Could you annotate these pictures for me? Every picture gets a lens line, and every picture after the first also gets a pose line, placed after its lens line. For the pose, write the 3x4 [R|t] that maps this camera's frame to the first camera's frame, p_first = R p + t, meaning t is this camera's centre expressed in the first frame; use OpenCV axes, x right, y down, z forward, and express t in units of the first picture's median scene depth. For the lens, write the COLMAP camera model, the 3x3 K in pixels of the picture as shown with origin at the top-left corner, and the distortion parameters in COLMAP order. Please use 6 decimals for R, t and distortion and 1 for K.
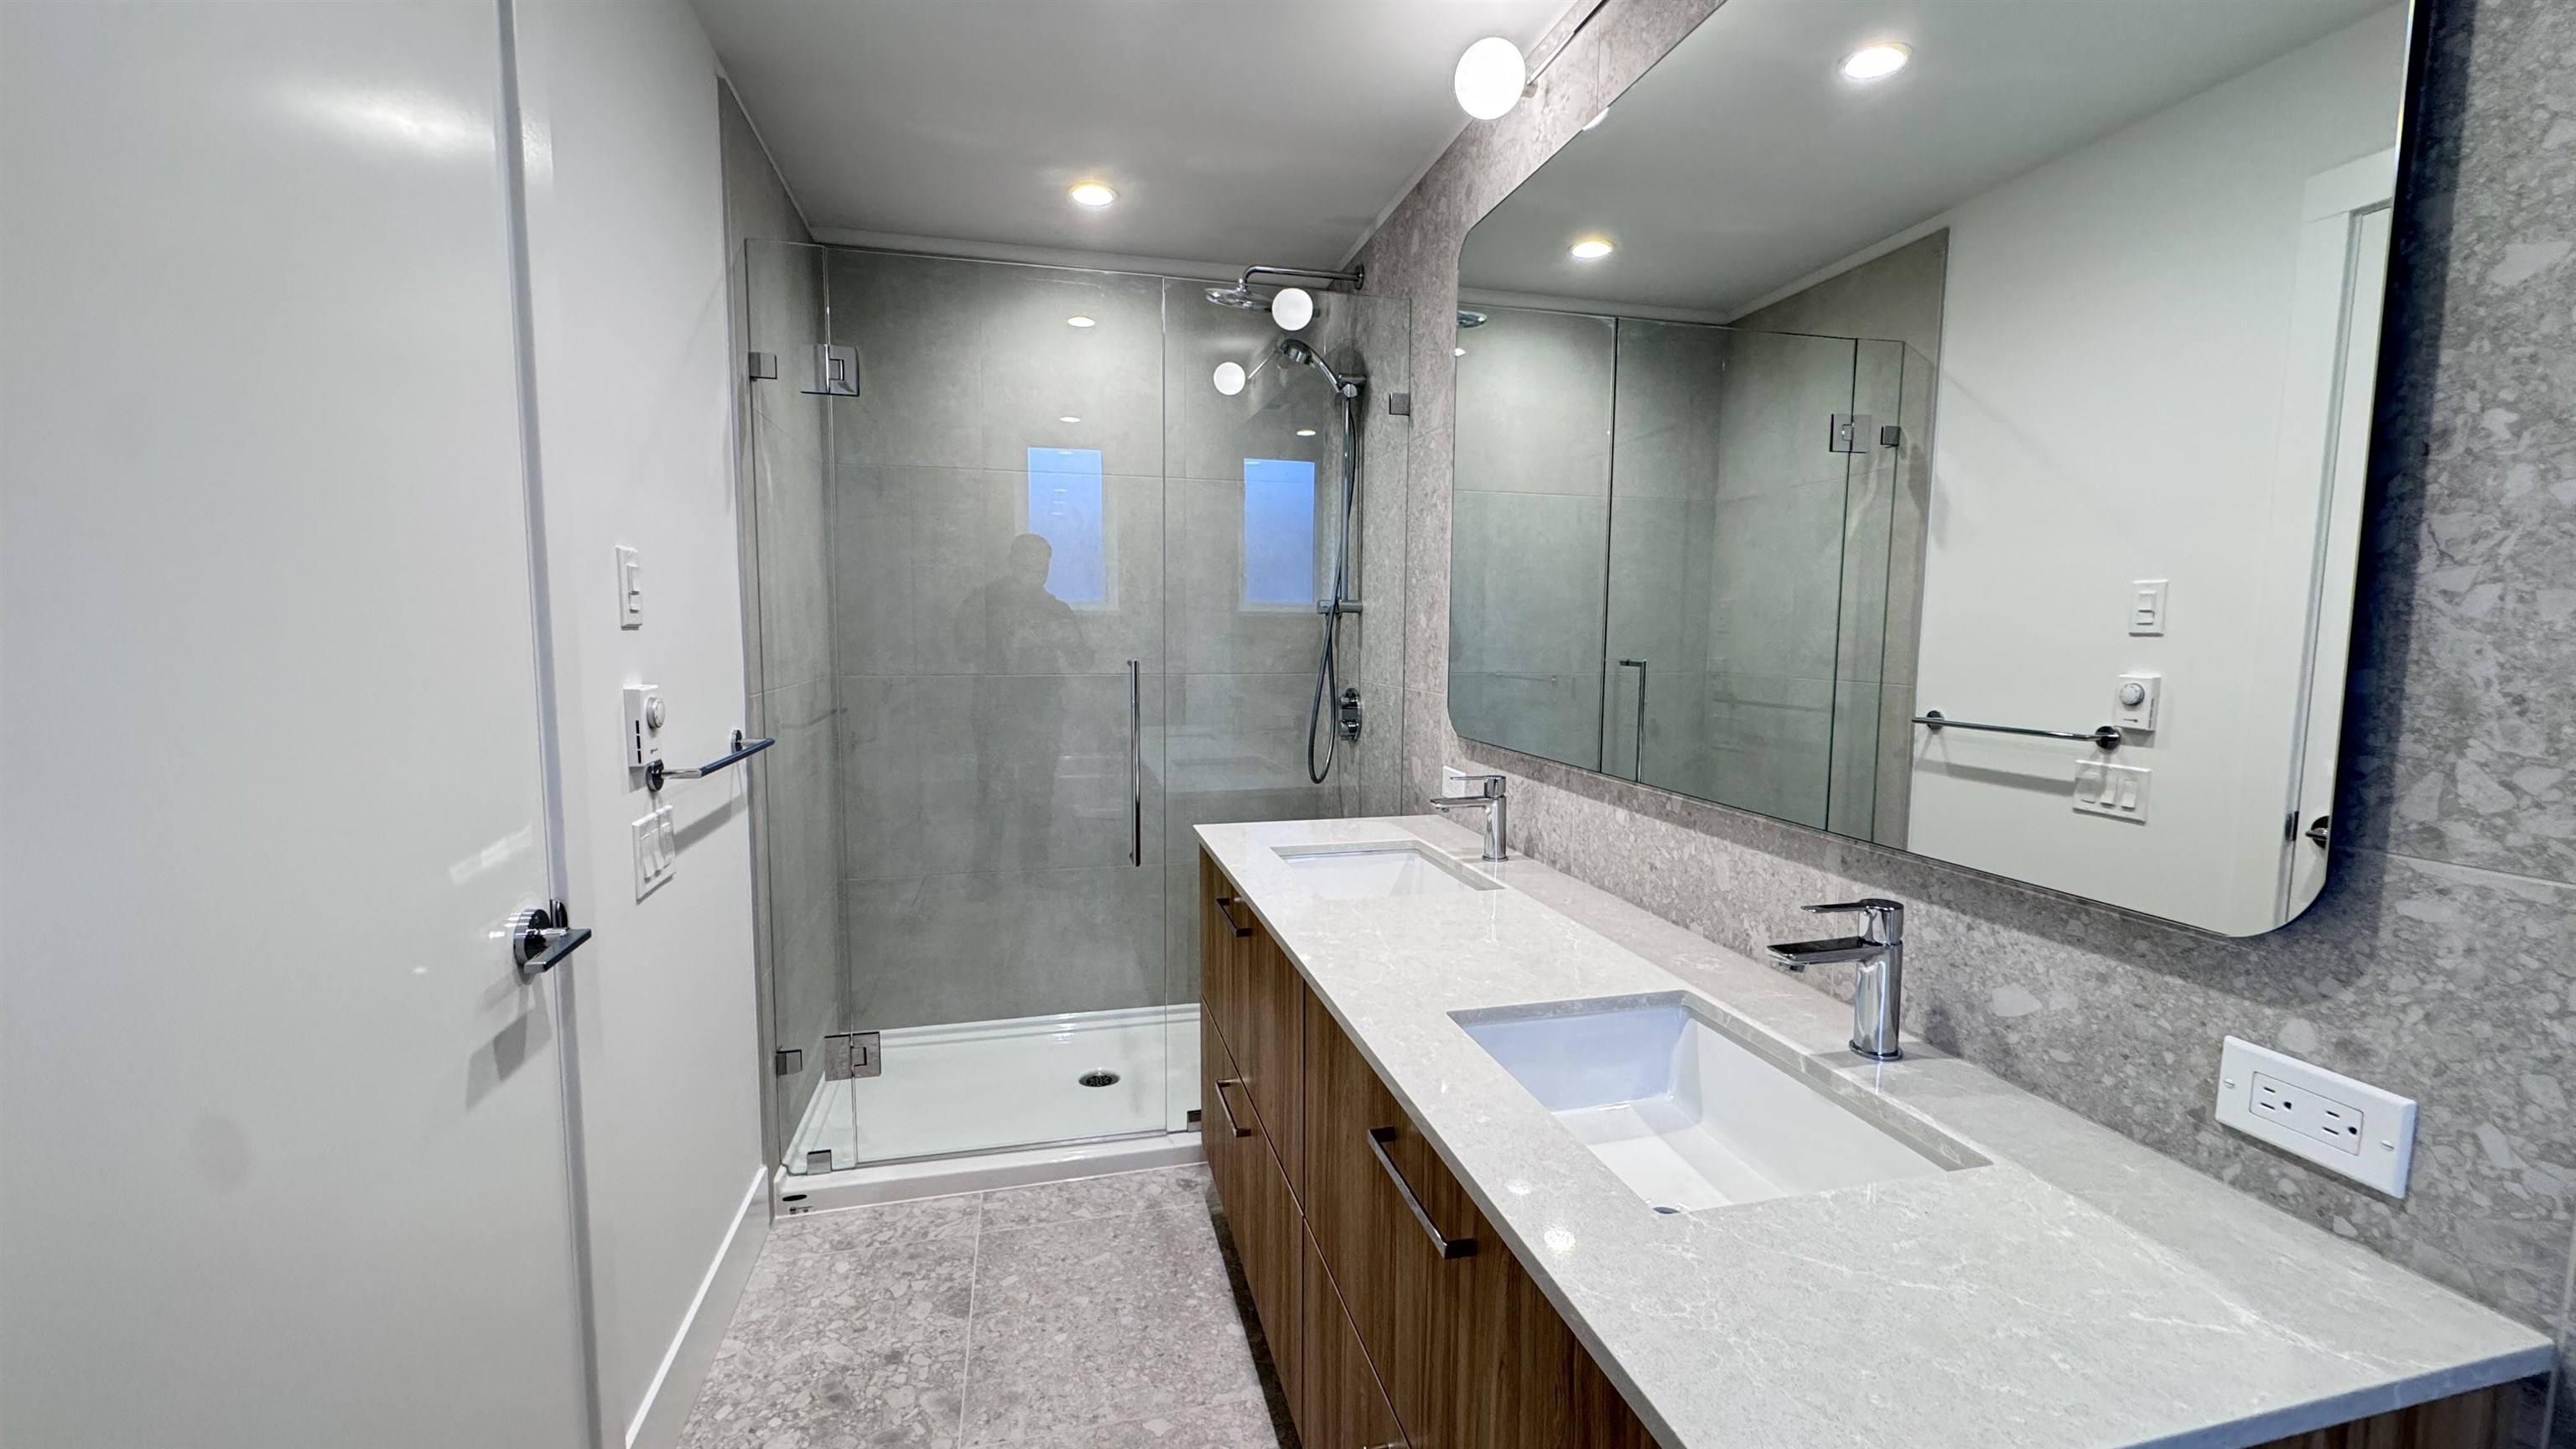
lens RADIAL K [[1016.7, 0, 1286.9], [0, 1016.7, 721.5], [0, 0, 1]] dist [-0.001663, 0.000206]
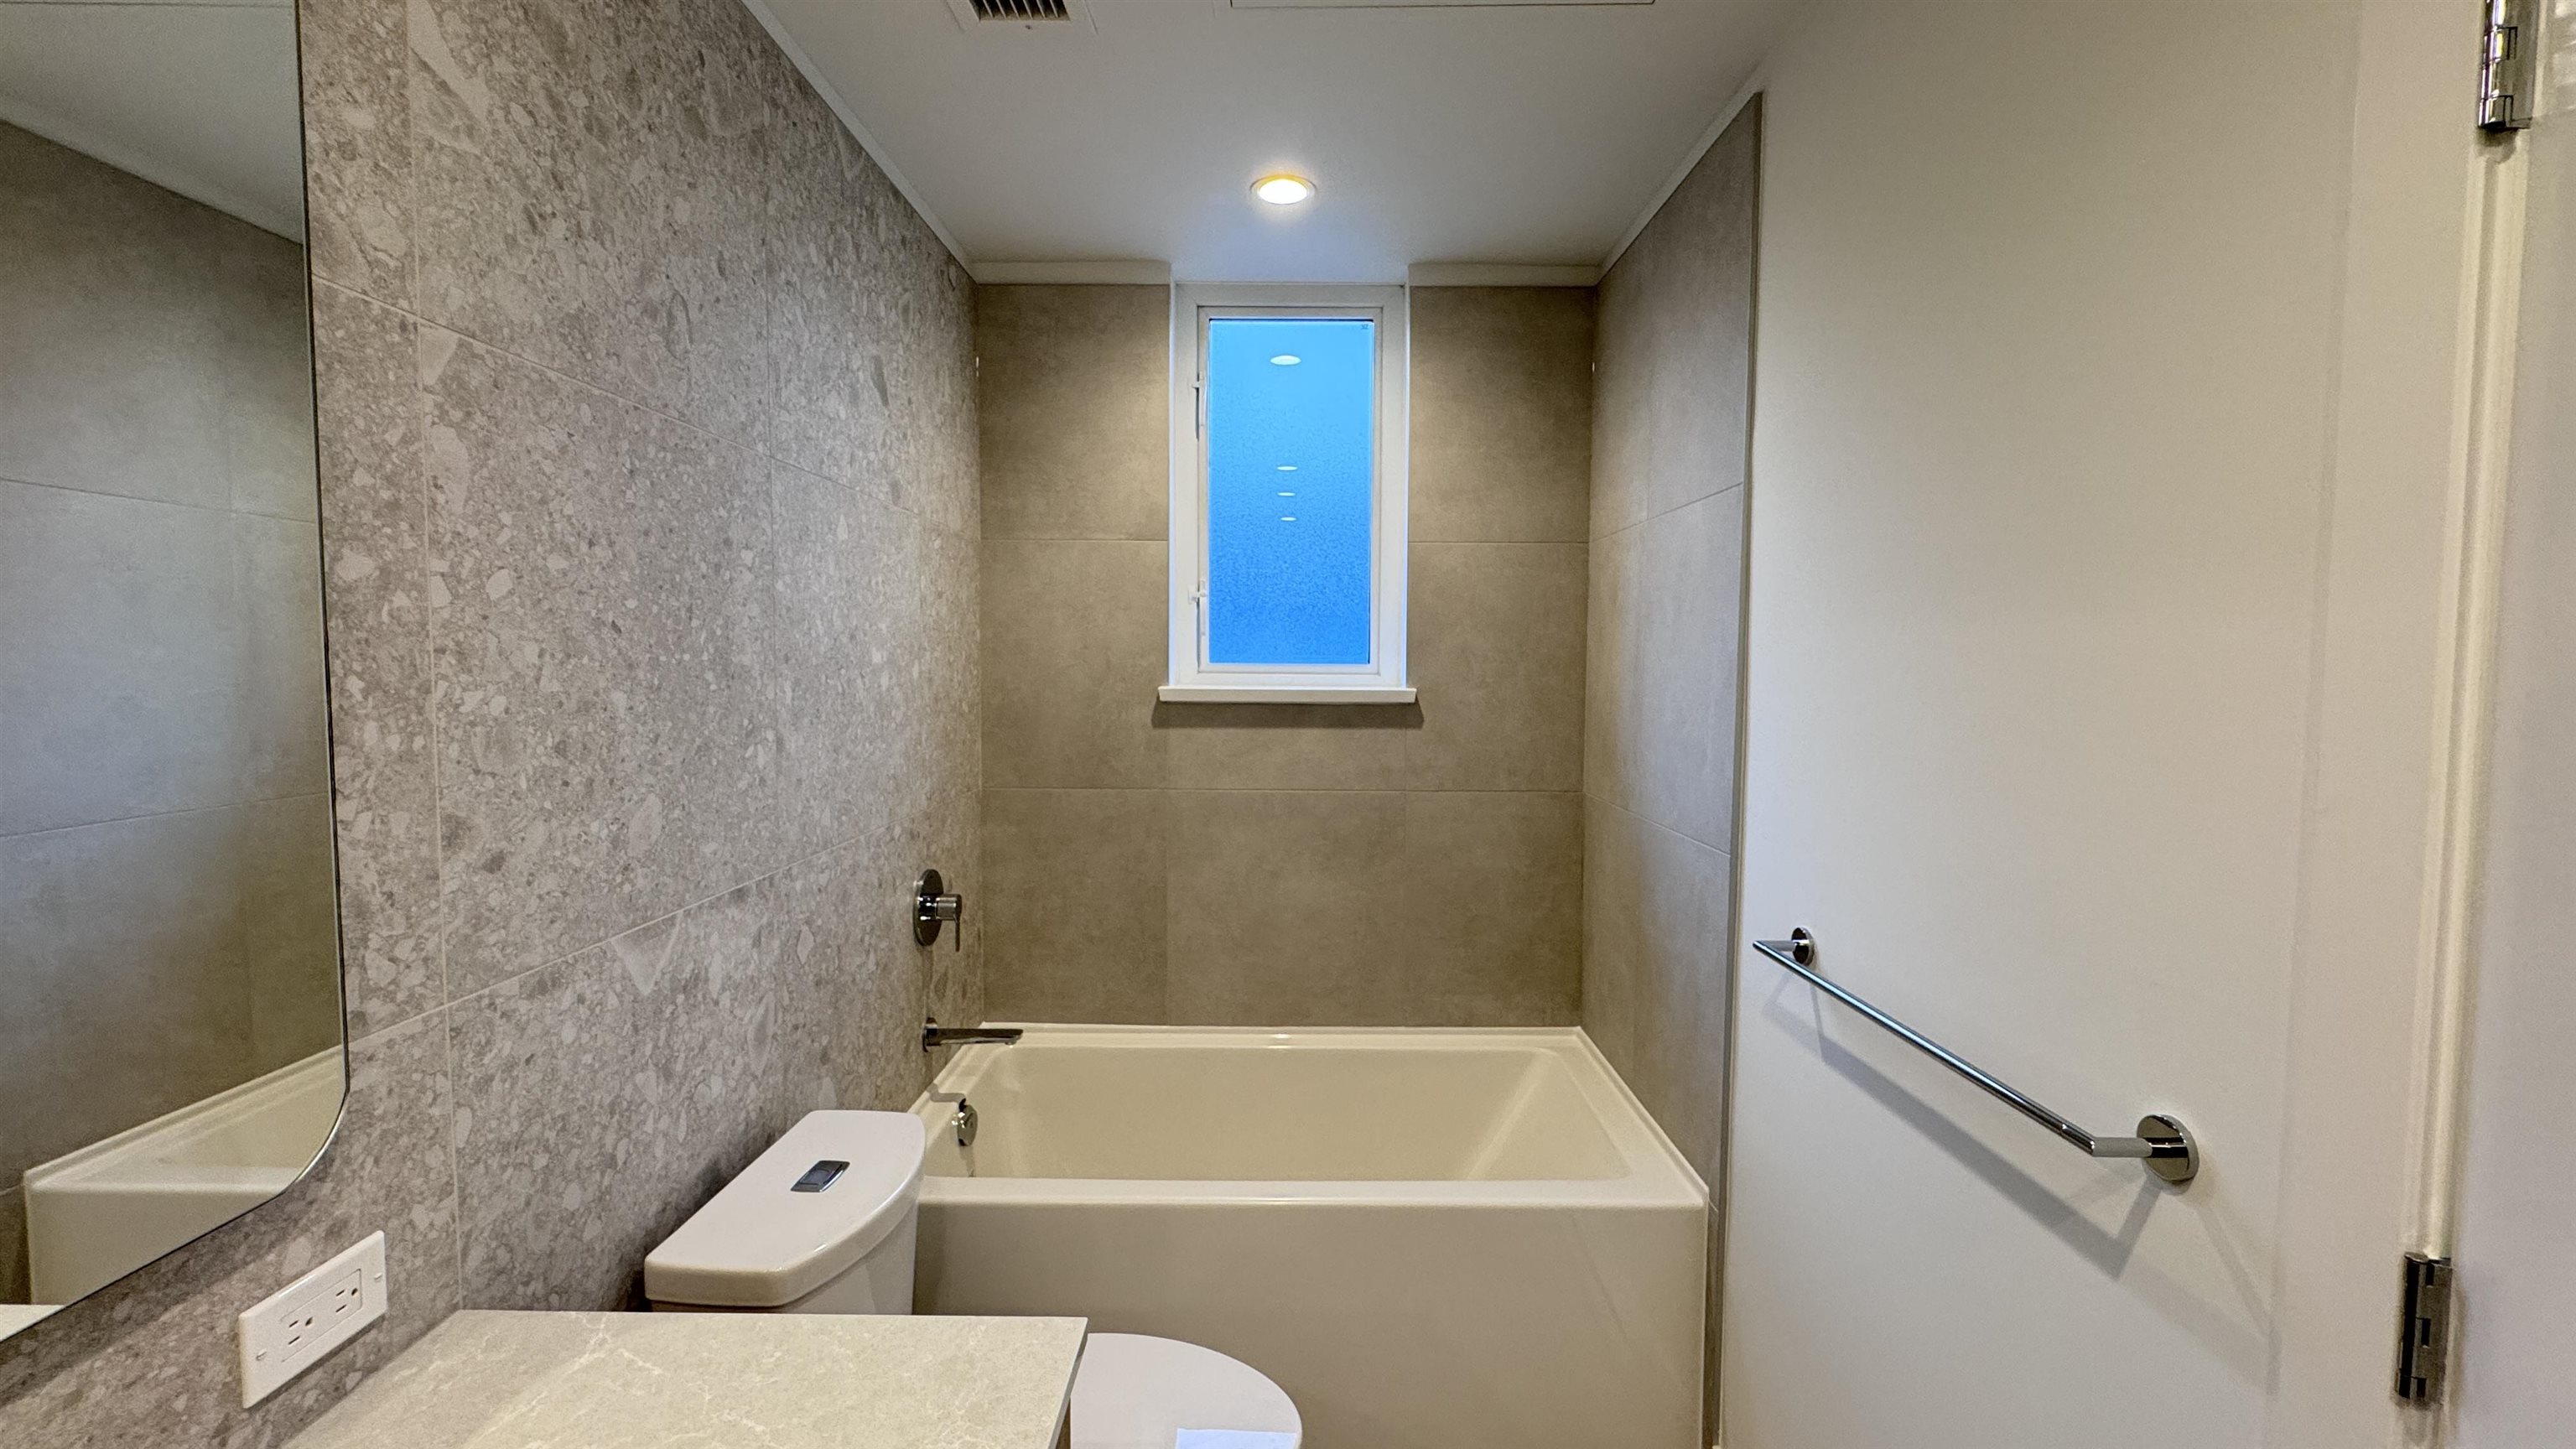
lens RADIAL K [[1016.7, 0, 1287.7], [0, 1016.7, 720.8], [0, 0, 1]] dist [-0.001663, 0.000206]
pose [[-0.969986, -0.026962, 0.241659, -0.130760], [0.009211, 0.989046, 0.147322, -0.230805], [-0.242984, 0.145127, -0.959113, 1.042692]]
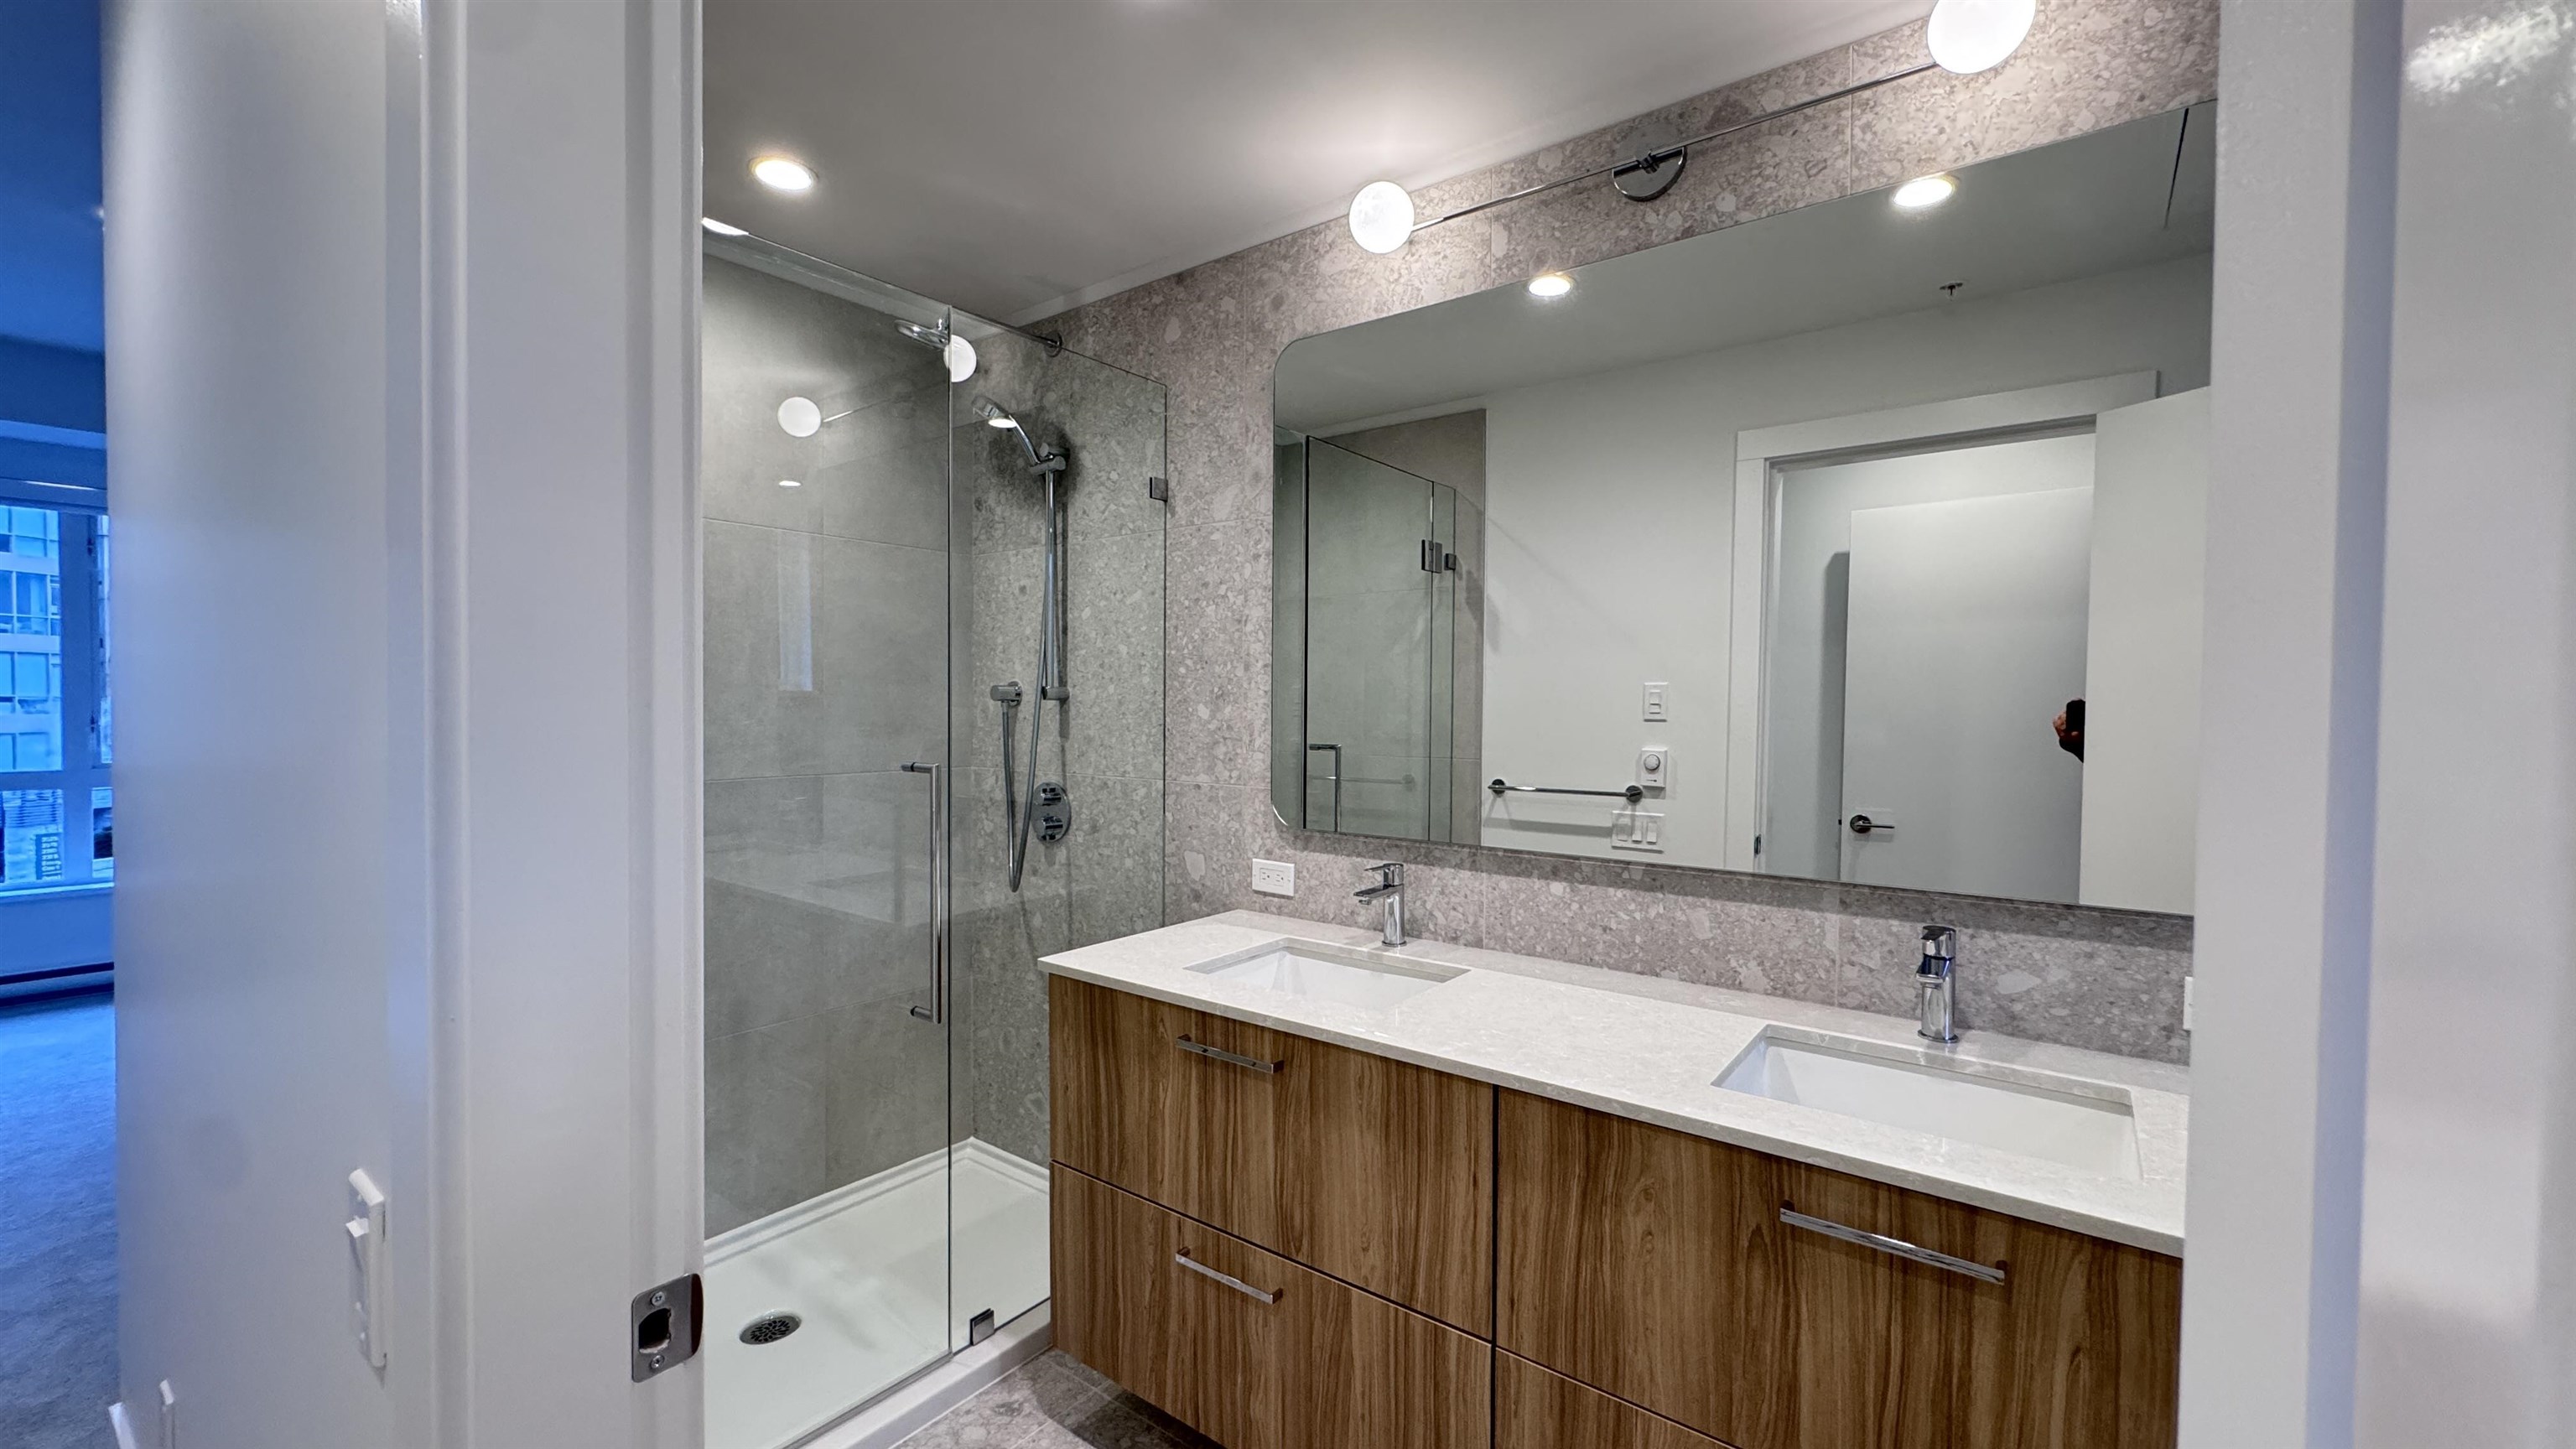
lens RADIAL K [[1016.7, 0, 1277.6], [0, 1016.7, 726.4], [0, 0, 1]] dist [-0.001663, 0.000206]
pose [[0.783190, -0.013827, 0.621628, -0.845052], [0.056143, 0.997242, -0.048552, -0.068574], [-0.619242, 0.072926, 0.781806, 0.391309]]
